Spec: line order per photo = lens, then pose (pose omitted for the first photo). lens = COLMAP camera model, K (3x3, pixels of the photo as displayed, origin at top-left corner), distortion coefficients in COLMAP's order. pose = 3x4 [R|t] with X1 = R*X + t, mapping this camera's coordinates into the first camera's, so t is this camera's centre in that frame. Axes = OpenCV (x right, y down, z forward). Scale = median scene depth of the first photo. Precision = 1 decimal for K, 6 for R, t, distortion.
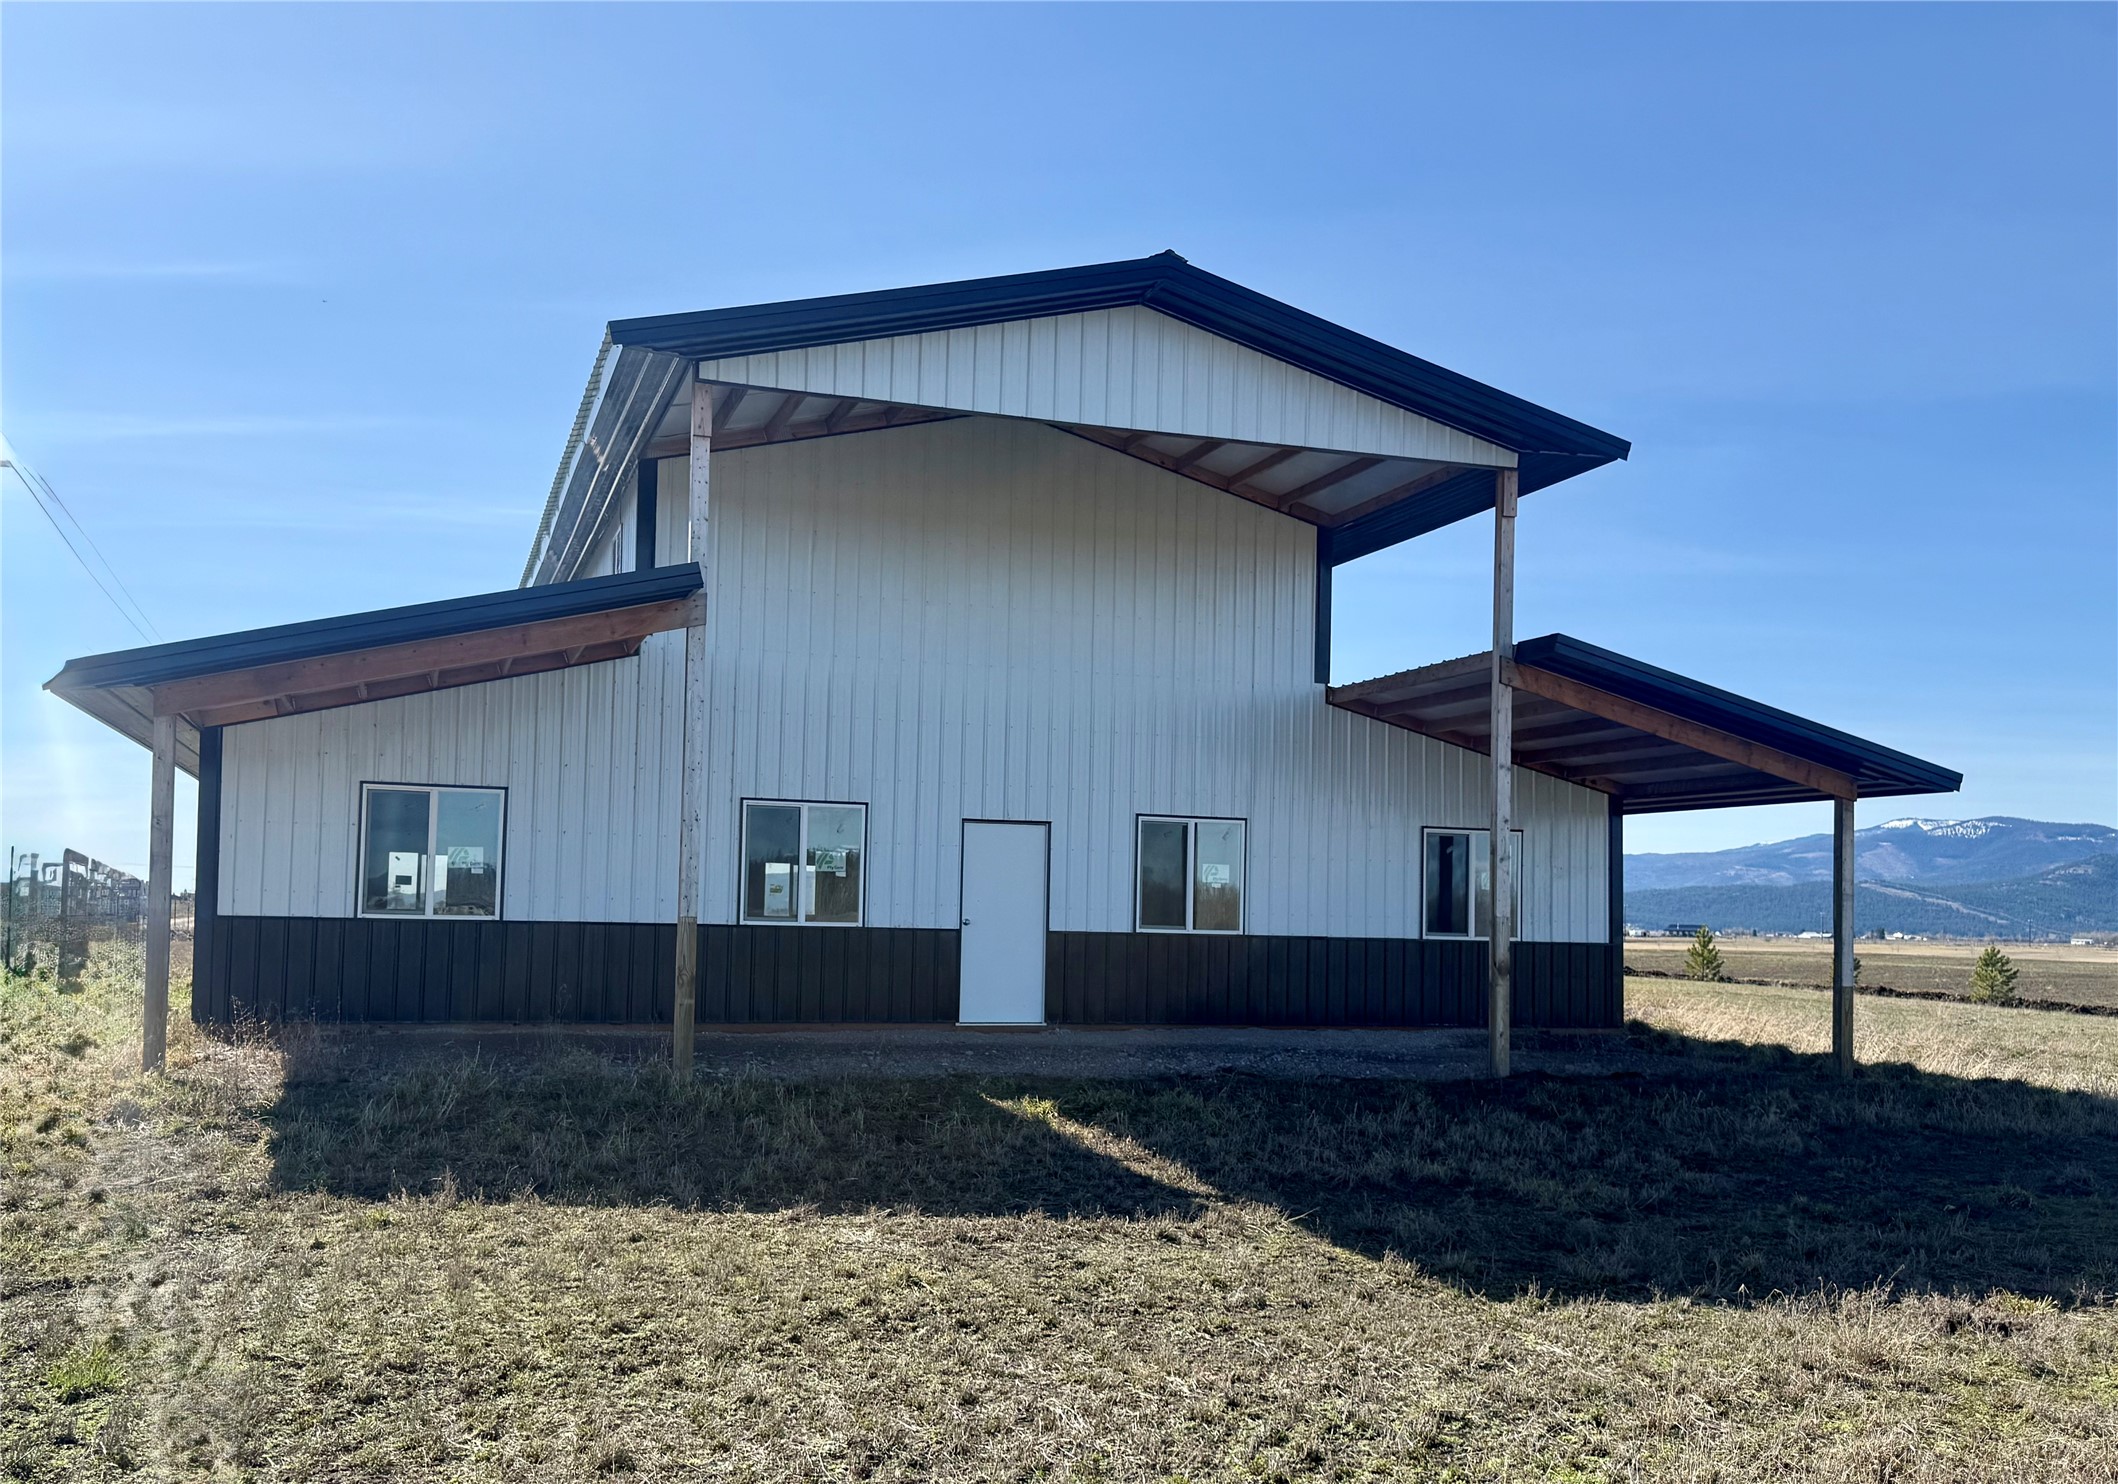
lens RADIAL K [[1856.0, 0, 1046.5], [0, 1856.0, 763.6], [0, 0, 1]] dist [0.020239, -0.026454]
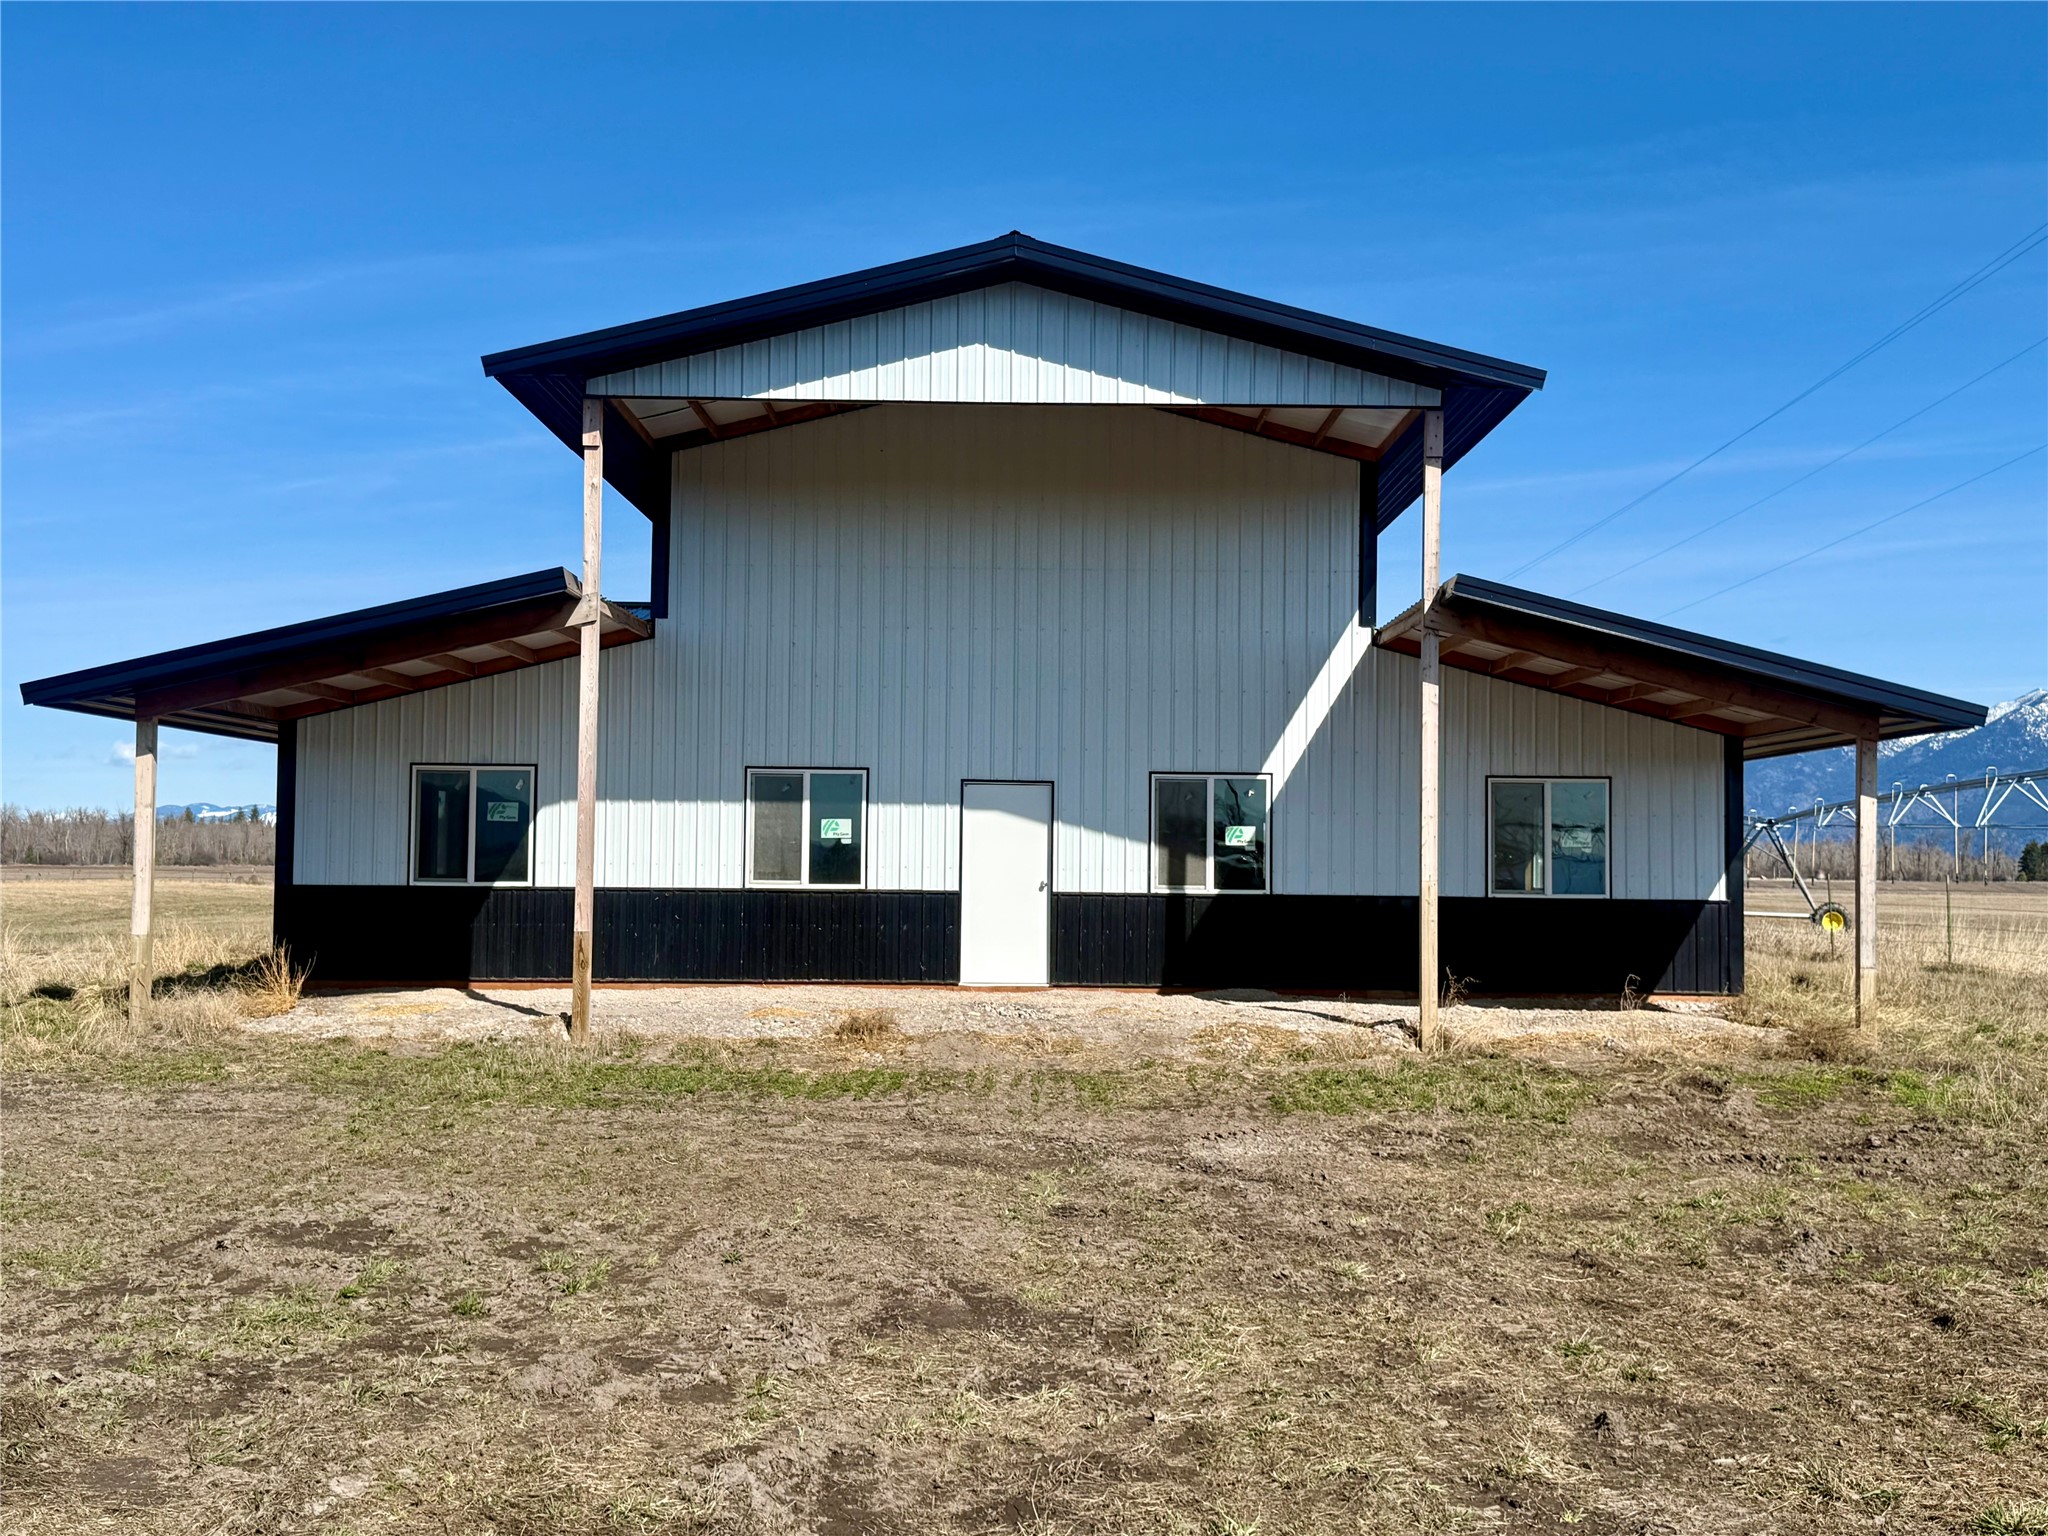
lens RADIAL K [[2256.5, 0, 1028.3], [0, 2256.5, 743.9], [0, 0, 1]] dist [0.058887, 0.000000]
pose [[0.949538, -0.029335, -0.312277, 0.370193], [0.035416, 0.999277, 0.013820, -0.007032], [0.311646, -0.024183, 0.949890, -0.159522]]
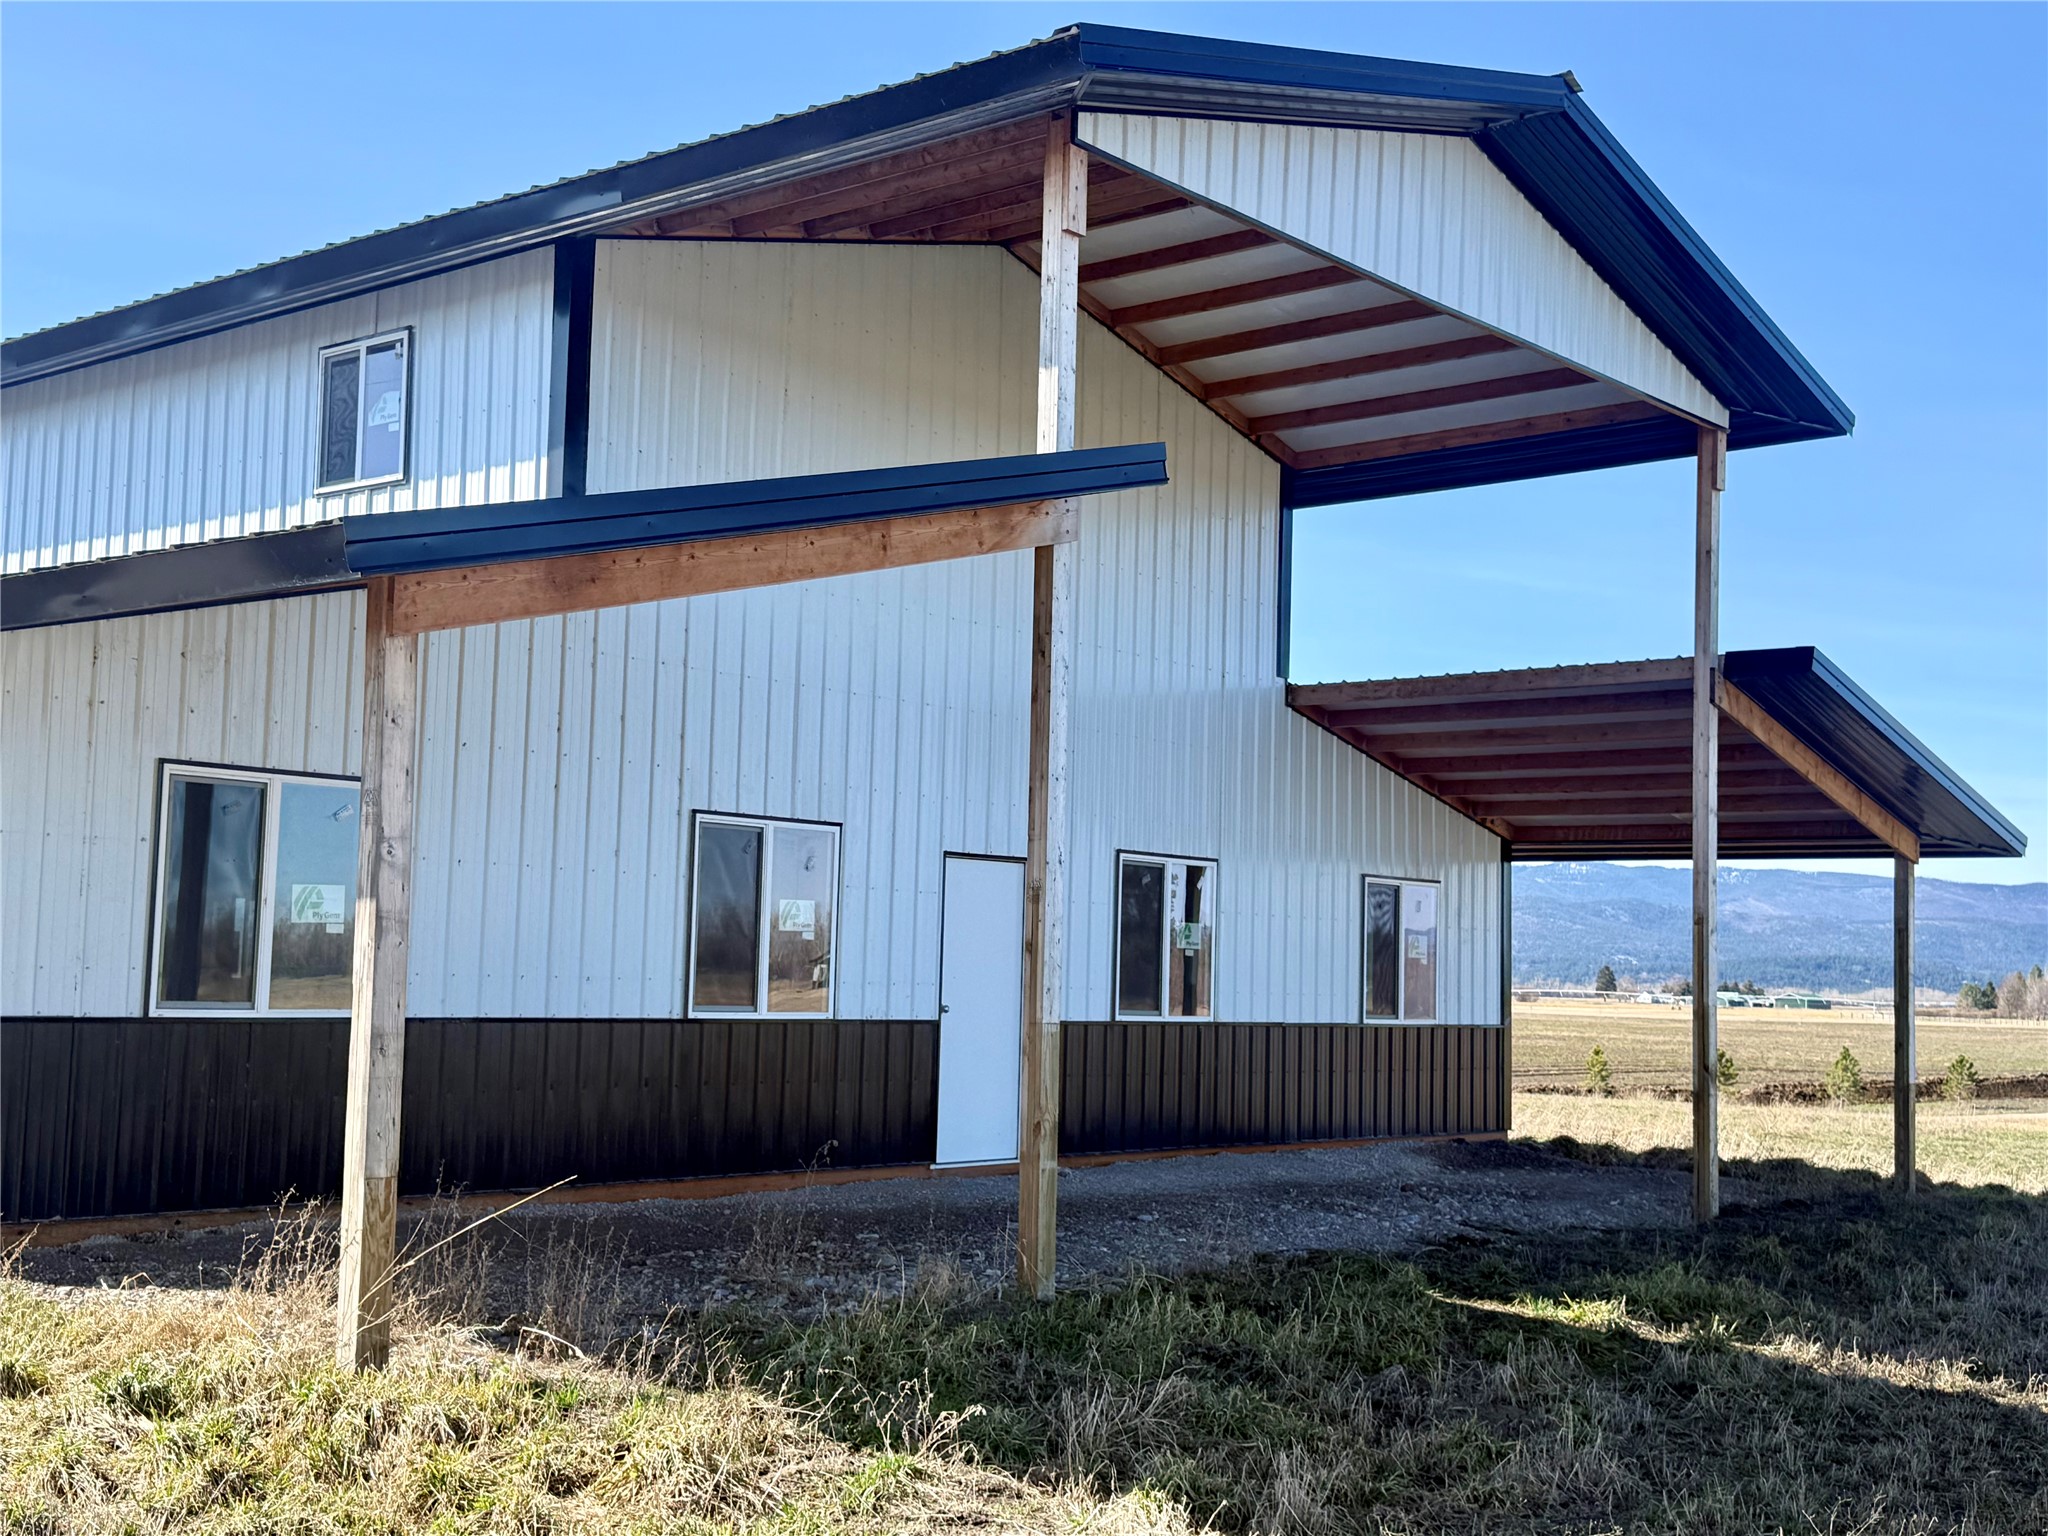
lens RADIAL K [[2480.7, 0, 1034.7], [0, 2480.7, 775.2], [0, 0, 1]] dist [0.113259, 0.000000]
pose [[0.844070, 0.041199, 0.534648, -0.489317], [-0.042389, 0.999051, -0.010064, 0.009547], [-0.534555, -0.014168, 0.845015, 0.235887]]
